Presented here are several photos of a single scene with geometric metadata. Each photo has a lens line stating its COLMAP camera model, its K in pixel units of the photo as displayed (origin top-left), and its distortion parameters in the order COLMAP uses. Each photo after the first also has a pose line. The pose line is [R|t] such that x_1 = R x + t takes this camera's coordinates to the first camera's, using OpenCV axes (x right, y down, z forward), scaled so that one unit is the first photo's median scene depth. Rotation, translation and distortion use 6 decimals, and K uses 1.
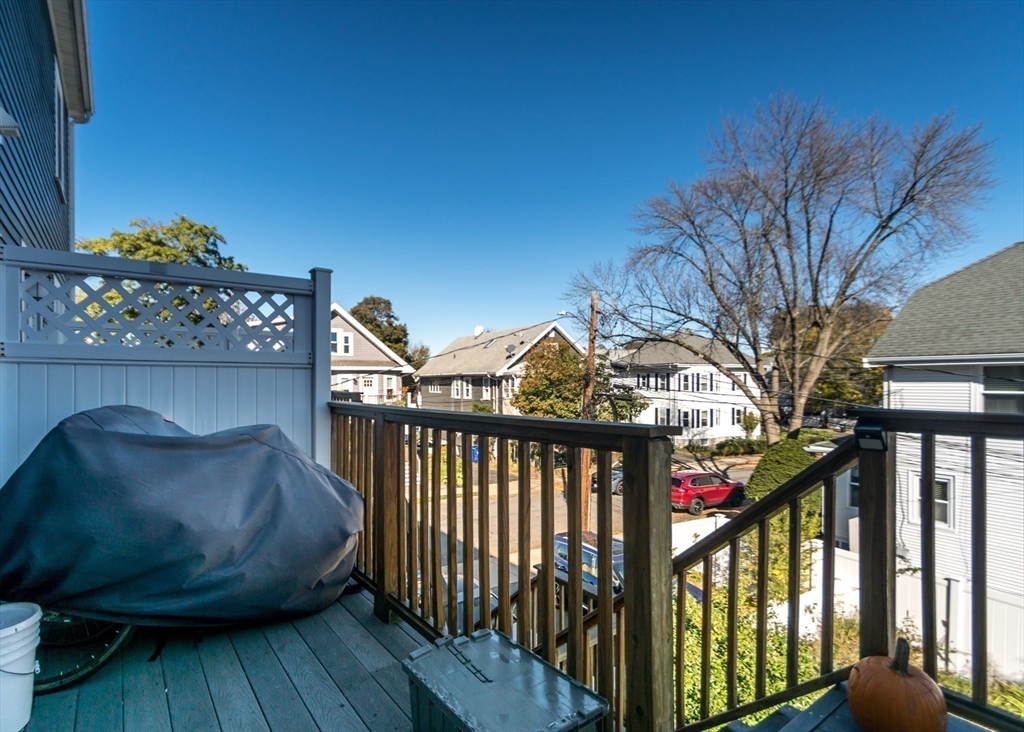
lens RADIAL K [[511.1, 0, 512.2], [0, 511.1, 393.4], [0, 0, 1]] dist [-0.000215, -0.000289]
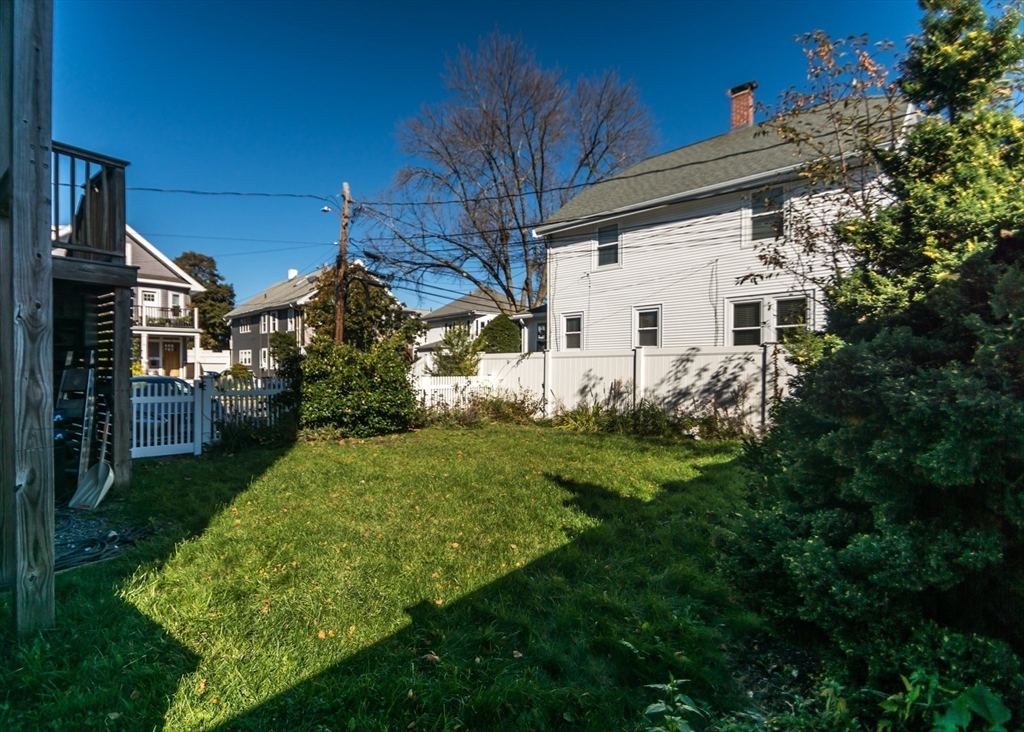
lens RADIAL K [[474.6, 0, 510.6], [0, 474.6, 391.4], [0, 0, 1]] dist [-0.000144, -0.000070]
pose [[0.959891, 0.009266, 0.280221, 0.103725], [-0.011287, 0.999921, 0.005600, 0.118735], [-0.280147, -0.008538, 0.959919, -0.053884]]
